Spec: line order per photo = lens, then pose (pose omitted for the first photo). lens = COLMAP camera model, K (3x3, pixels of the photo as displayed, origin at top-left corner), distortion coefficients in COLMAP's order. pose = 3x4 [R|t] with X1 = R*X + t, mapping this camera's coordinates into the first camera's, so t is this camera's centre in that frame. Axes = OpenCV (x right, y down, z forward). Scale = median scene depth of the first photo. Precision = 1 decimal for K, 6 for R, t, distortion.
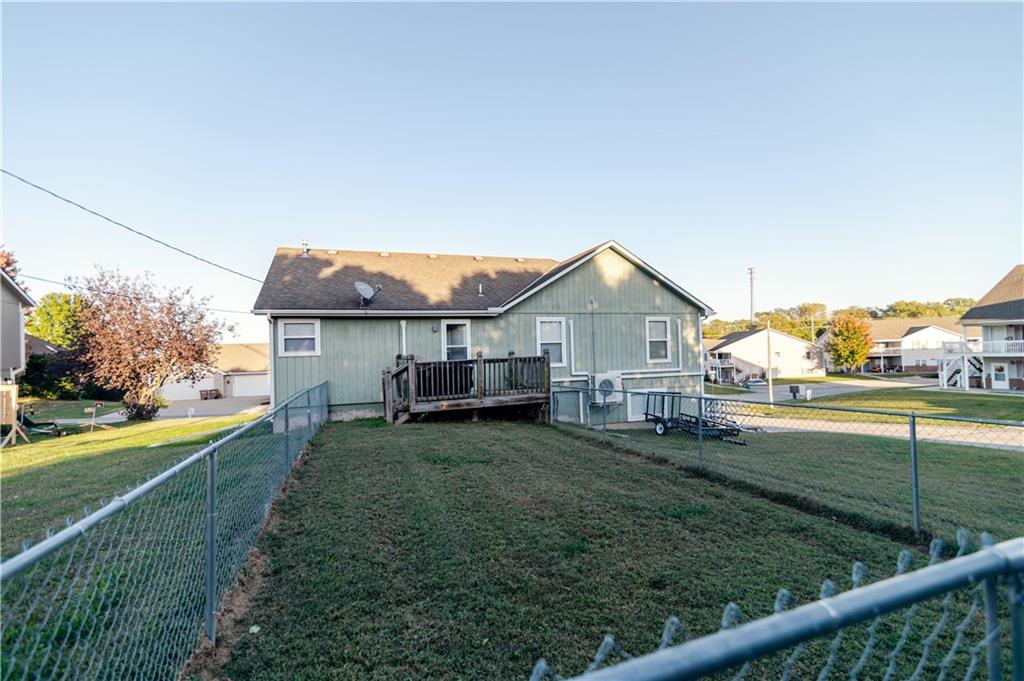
lens RADIAL K [[458.8, 0, 514.2], [0, 458.8, 343.7], [0, 0, 1]] dist [0.017132, -0.000537]
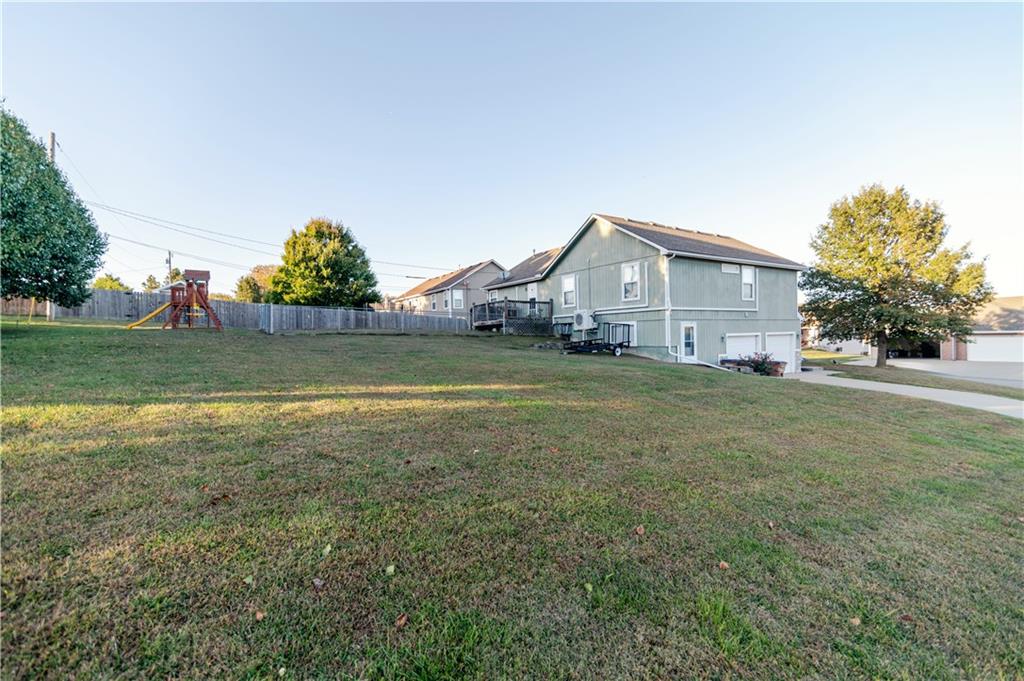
lens RADIAL K [[458.8, 0, 514.2], [0, 458.8, 343.7], [0, 0, 1]] dist [0.017132, -0.000537]
pose [[0.248039, 0.036480, -0.968063, 1.614646], [0.031445, 0.998461, 0.045682, 0.102066], [0.968240, -0.041772, 0.246510, 0.439894]]
